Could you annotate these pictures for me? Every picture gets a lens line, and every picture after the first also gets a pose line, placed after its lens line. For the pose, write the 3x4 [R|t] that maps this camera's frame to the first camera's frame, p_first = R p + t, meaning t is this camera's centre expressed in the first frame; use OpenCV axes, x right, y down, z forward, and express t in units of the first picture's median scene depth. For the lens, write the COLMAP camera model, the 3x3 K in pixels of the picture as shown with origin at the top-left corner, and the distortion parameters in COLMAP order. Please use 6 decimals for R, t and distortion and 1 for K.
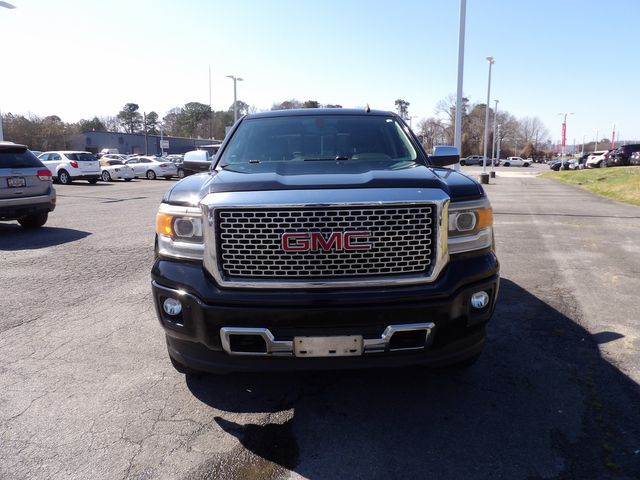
lens RADIAL K [[453.3, 0, 322.3], [0, 453.3, 233.1], [0, 0, 1]] dist [-0.028867, 0.033217]
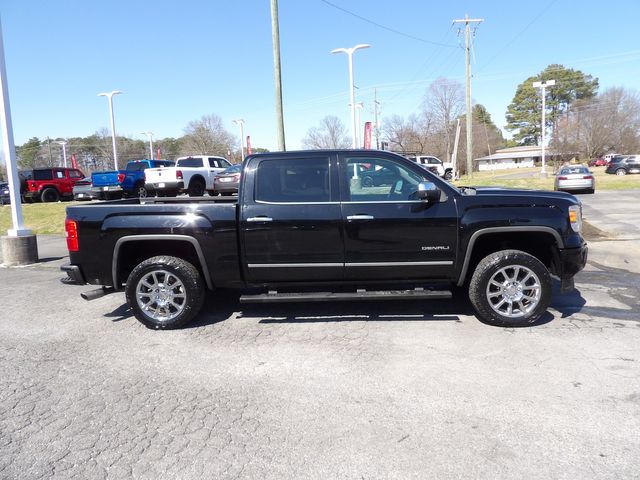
lens RADIAL K [[453.3, 0, 325.0], [0, 453.3, 236.1], [0, 0, 1]] dist [-0.028867, 0.033217]
pose [[0.047601, -0.103690, 0.993470, -0.523201], [0.190674, 0.977251, 0.092861, -0.073179], [-0.980499, 0.185009, 0.066290, 0.436488]]
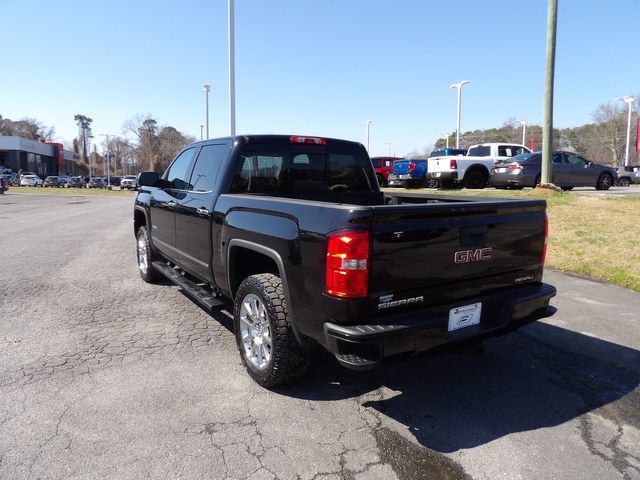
lens RADIAL K [[453.3, 0, 321.0], [0, 453.3, 236.5], [0, 0, 1]] dist [-0.028867, 0.033217]
pose [[0.791761, -0.061307, 0.607746, -0.195469], [0.085452, 0.996283, -0.010824, -0.011200], [-0.604824, 0.060504, 0.794057, 0.063258]]
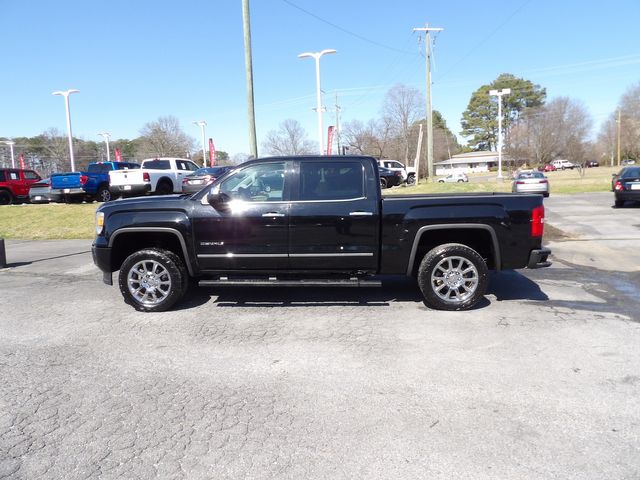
lens RADIAL K [[453.3, 0, 325.3], [0, 453.3, 236.6], [0, 0, 1]] dist [-0.028867, 0.033217]
pose [[-0.042540, -0.097193, 0.994356, -0.535414], [0.188020, 0.976696, 0.103510, -0.079579], [-0.981244, 0.191362, -0.023275, 0.479839]]
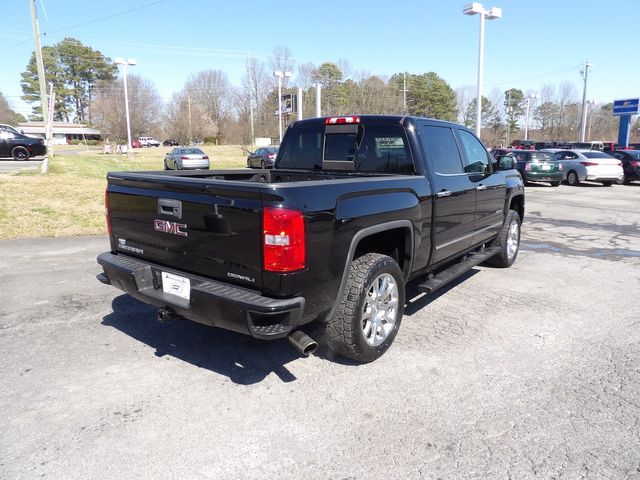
lens RADIAL K [[453.3, 0, 331.4], [0, 453.3, 229.7], [0, 0, 1]] dist [-0.028867, 0.033217]
pose [[-0.815757, -0.083151, 0.572386, -0.234584], [0.097751, 0.955557, 0.278128, -0.145349], [-0.570074, 0.282836, -0.771375, 0.880456]]
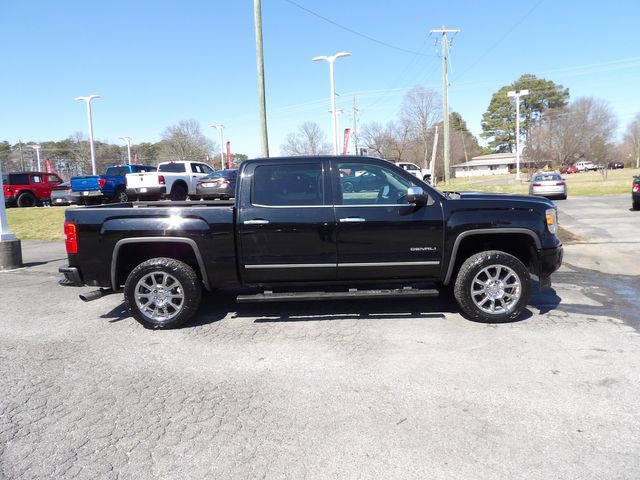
lens RADIAL K [[453.3, 0, 324.8], [0, 453.3, 236.5], [0, 0, 1]] dist [-0.028867, 0.033217]
pose [[0.000848, -0.091853, 0.995772, -0.545370], [0.188359, 0.977963, 0.090049, -0.074147], [-0.982100, 0.187487, 0.018131, 0.450998]]
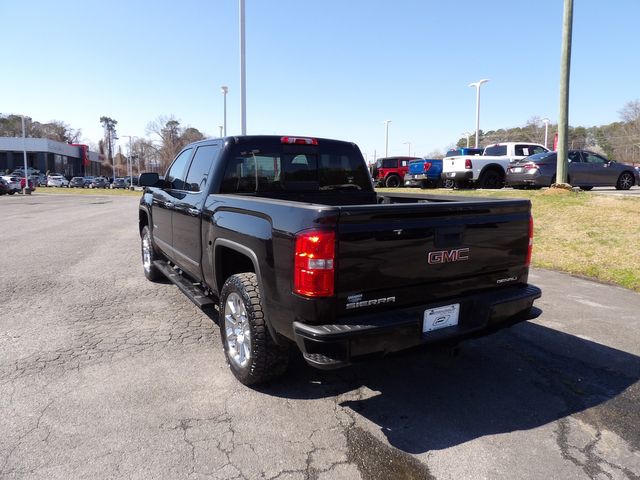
lens RADIAL K [[453.3, 0, 321.4], [0, 453.3, 235.4], [0, 0, 1]] dist [-0.028867, 0.033217]
pose [[0.818216, -0.056828, 0.572096, -0.174936], [0.081373, 0.996532, -0.017392, -0.008669], [-0.569123, 0.060783, 0.820002, 0.046241]]
